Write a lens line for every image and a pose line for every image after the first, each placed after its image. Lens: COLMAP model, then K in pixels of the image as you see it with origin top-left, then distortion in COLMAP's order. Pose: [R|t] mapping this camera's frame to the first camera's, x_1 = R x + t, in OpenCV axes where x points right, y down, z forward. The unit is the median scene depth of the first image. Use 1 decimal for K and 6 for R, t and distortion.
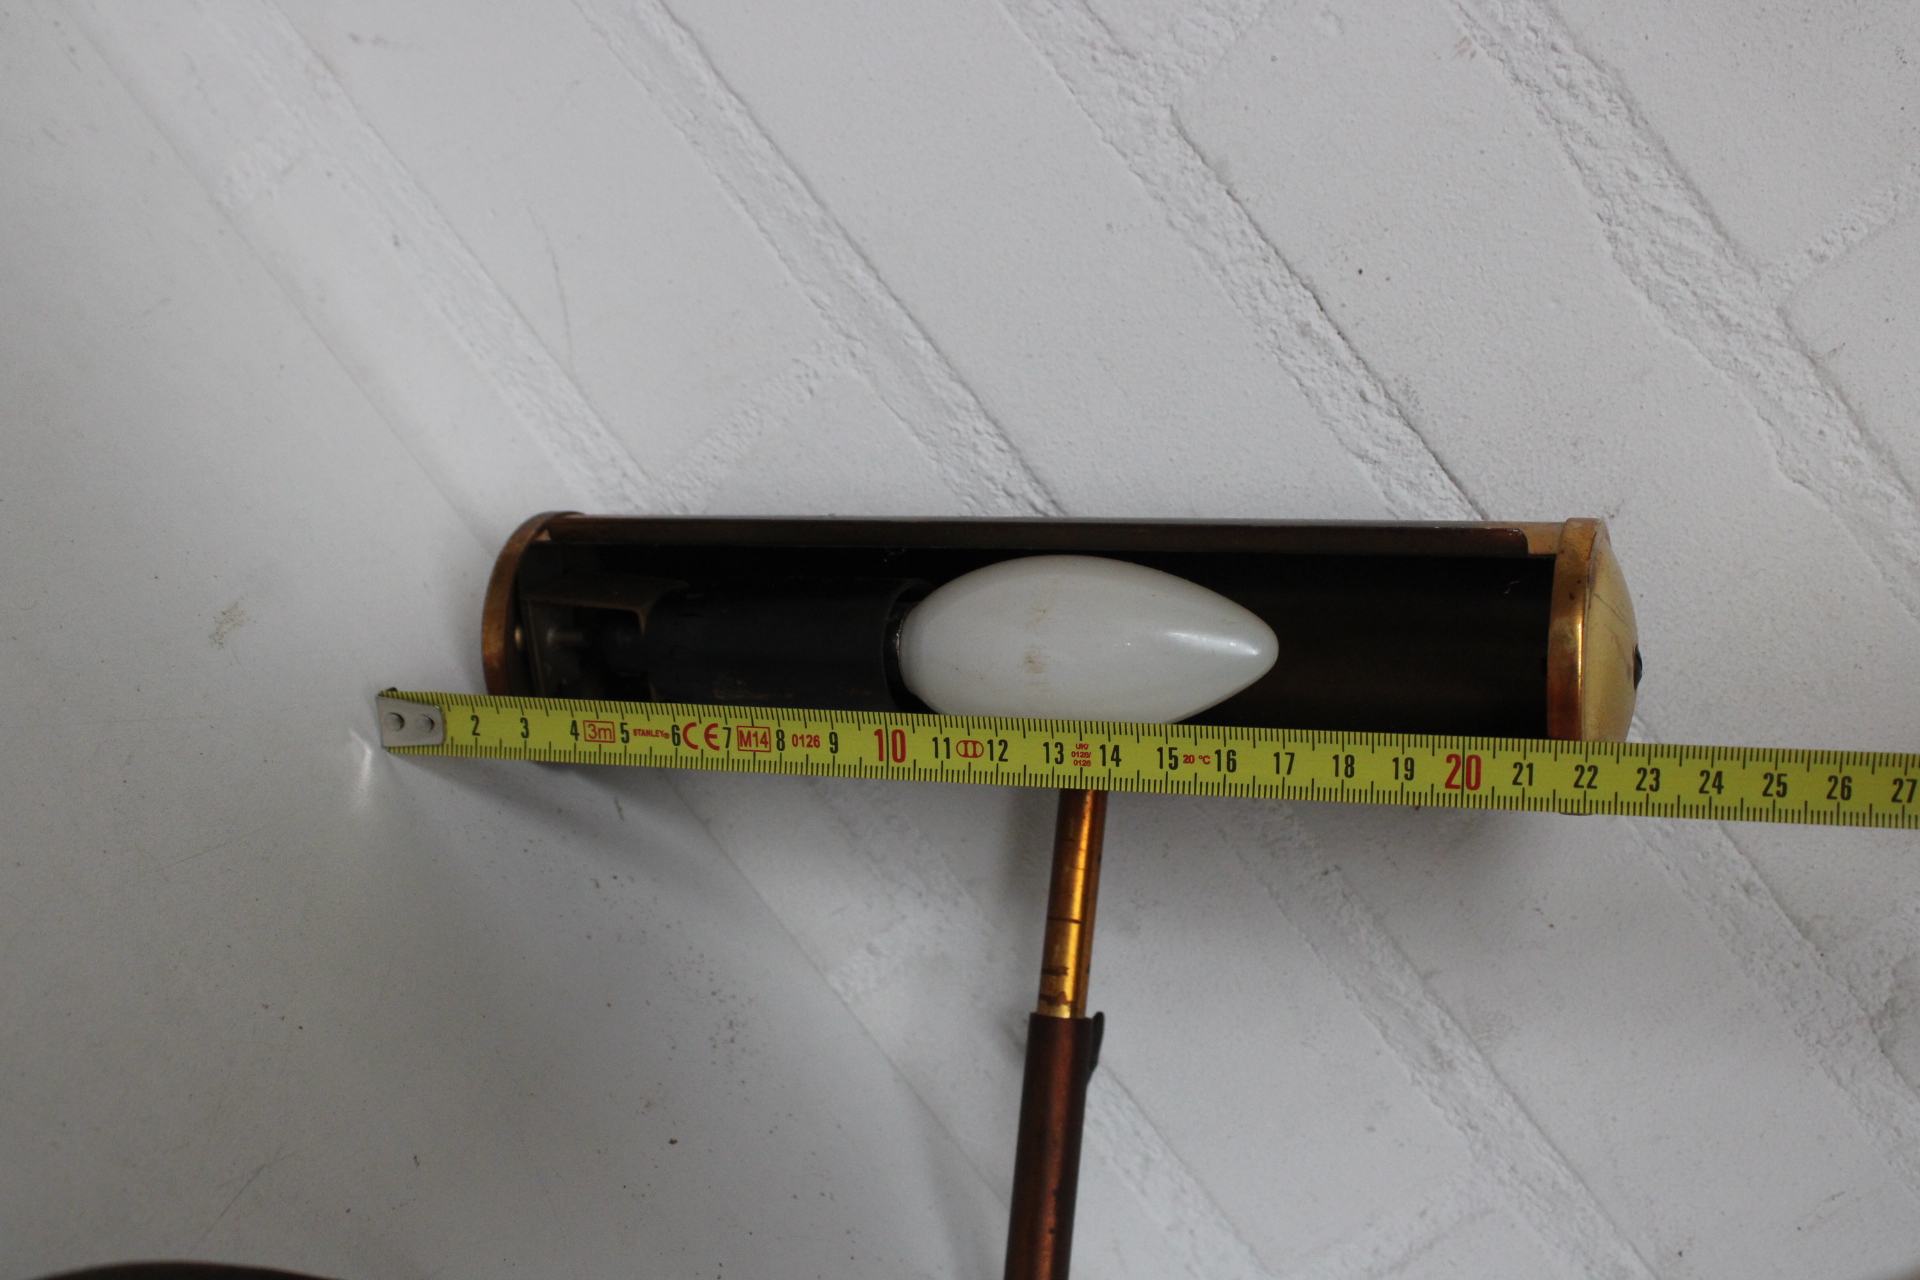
lens RADIAL K [[2327.6, 0, 947.6], [0, 2327.6, 631.8], [0, 0, 1]] dist [-0.049865, 0.000000]
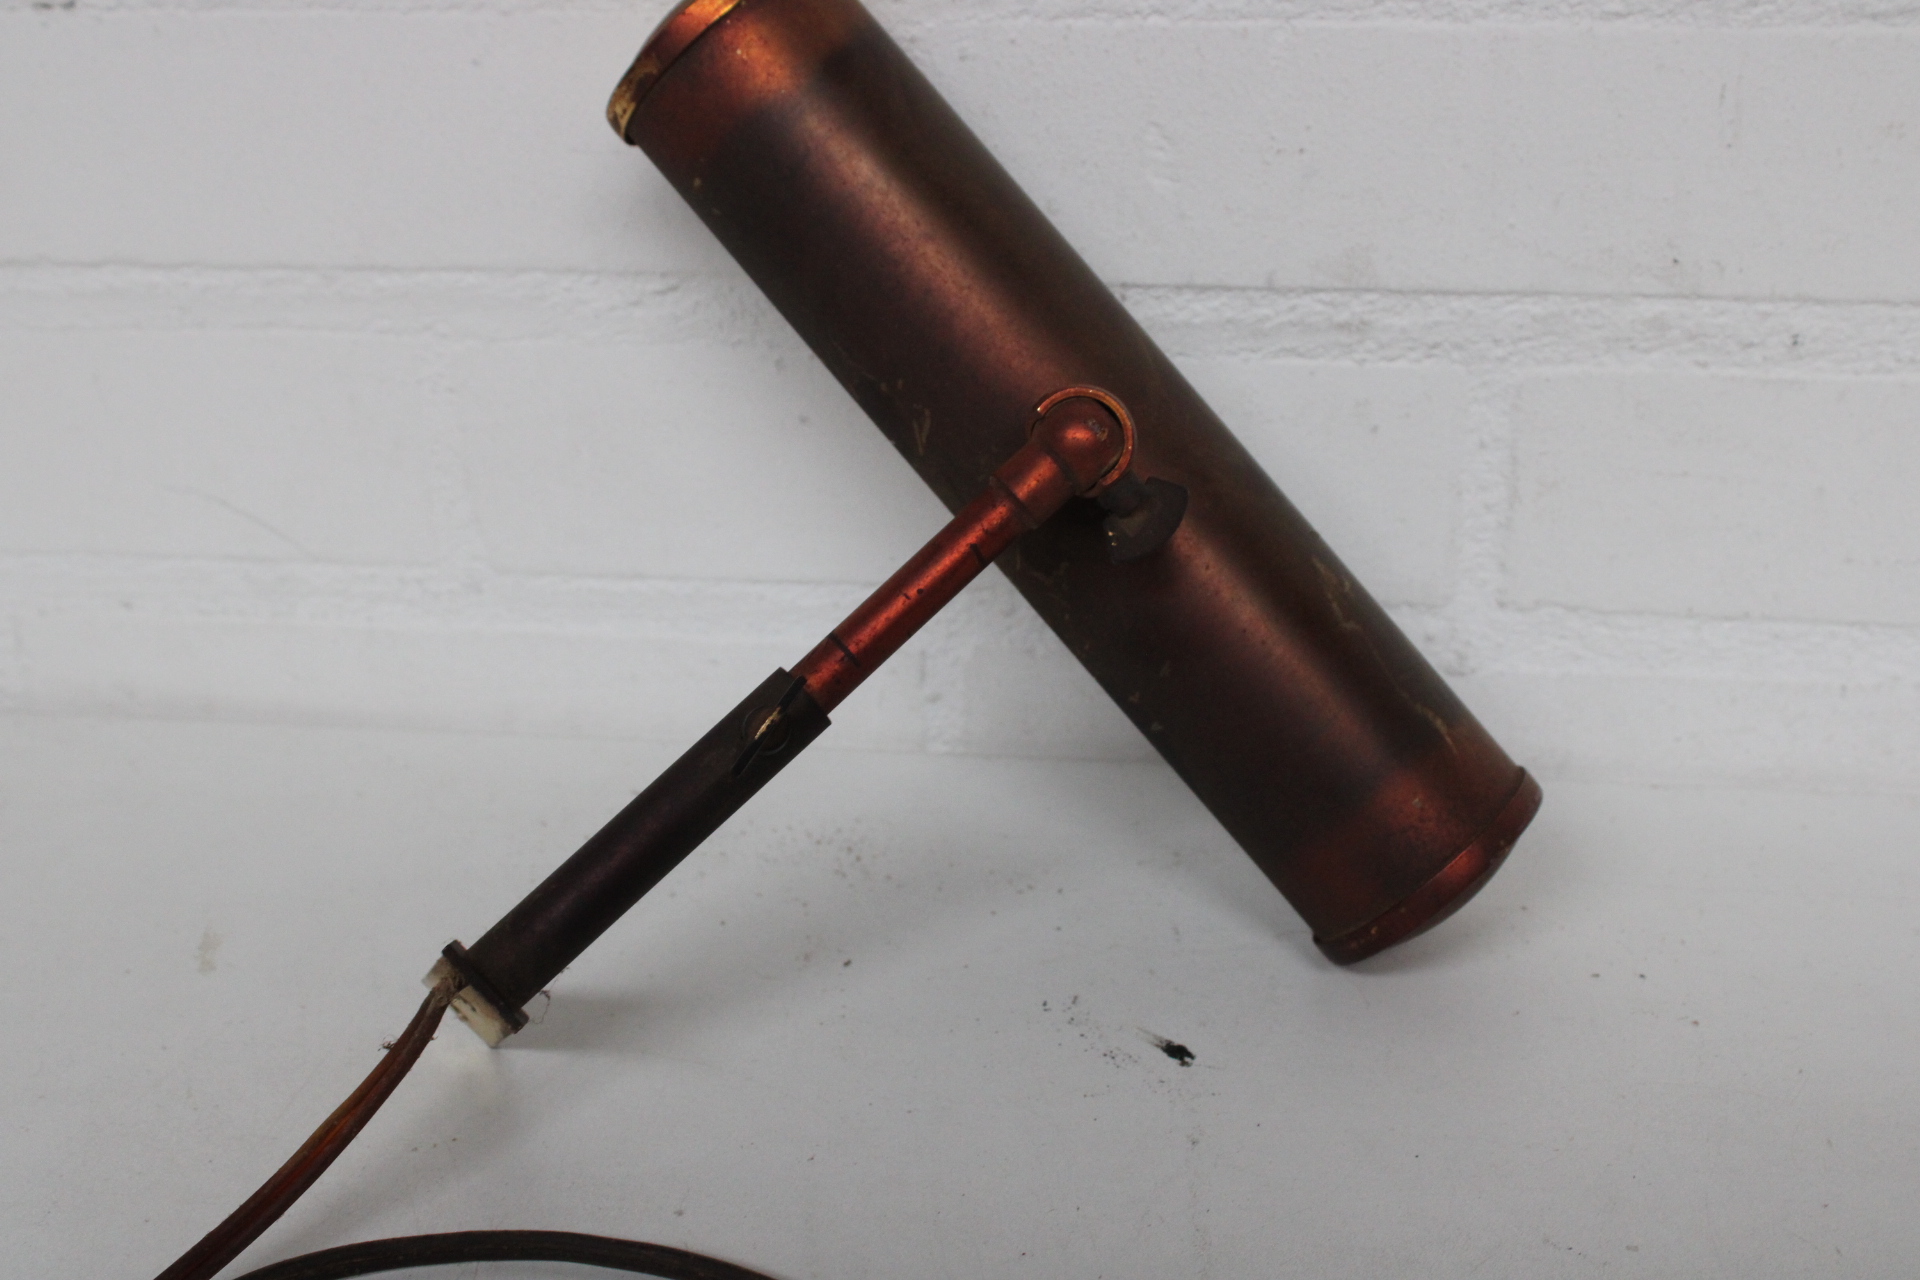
lens RADIAL K [[2655.2, 0, 941.7], [0, 2655.2, 636.9], [0, 0, 1]] dist [-0.027793, 0.000000]
pose [[0.628931, -0.758677, -0.169867, 0.198325], [0.759430, 0.646284, -0.074714, 0.224000], [0.166466, -0.082013, 0.982631, -0.125947]]
